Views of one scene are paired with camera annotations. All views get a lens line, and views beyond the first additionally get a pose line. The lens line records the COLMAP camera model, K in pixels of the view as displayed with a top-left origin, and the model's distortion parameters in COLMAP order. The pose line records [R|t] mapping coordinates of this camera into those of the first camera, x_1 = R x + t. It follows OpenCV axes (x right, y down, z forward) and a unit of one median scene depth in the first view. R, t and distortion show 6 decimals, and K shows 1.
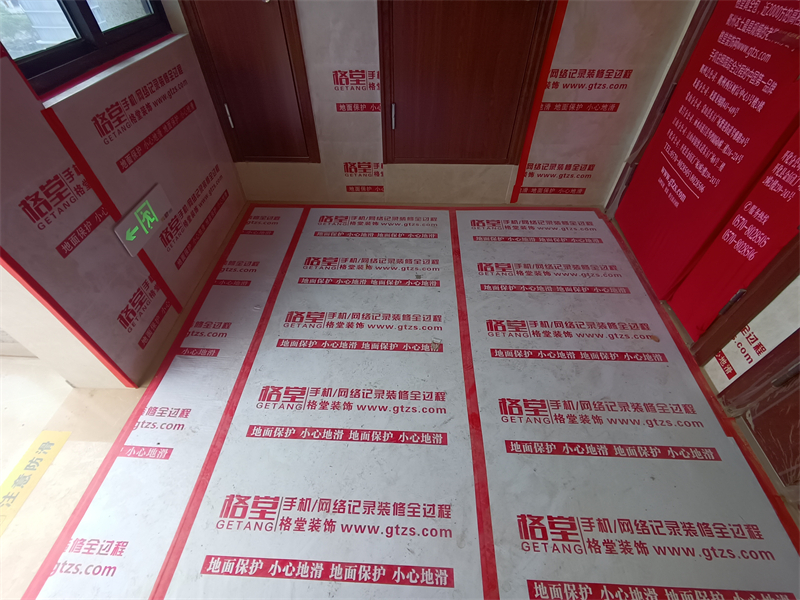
lens RADIAL K [[366.7, 0, 396.5], [0, 366.7, 305.1], [0, 0, 1]] dist [-0.001654, -0.001804]
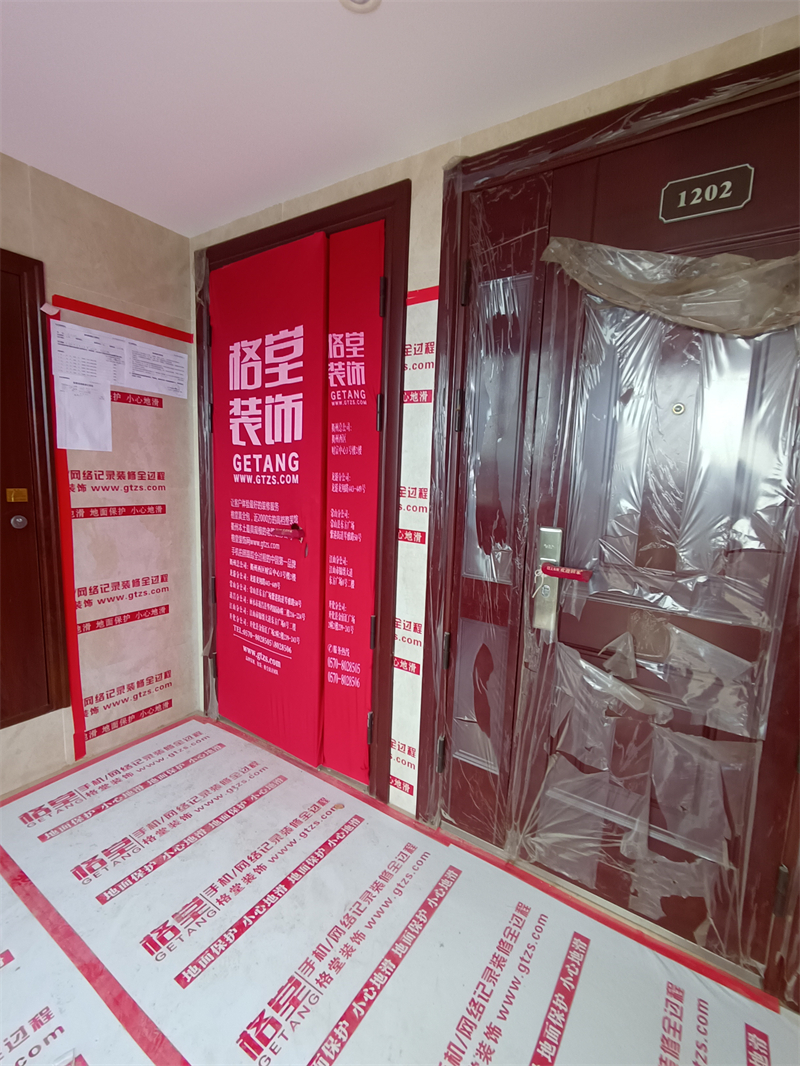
lens RADIAL K [[488.7, 0, 403.9], [0, 488.7, 537.4], [0, 0, 1]] dist [-0.012026, 0.007597]
pose [[0.510728, -0.088176, 0.855208, -0.153584], [0.595670, 0.753574, -0.278035, 0.022617], [-0.619946, 0.651423, 0.437395, -0.025578]]
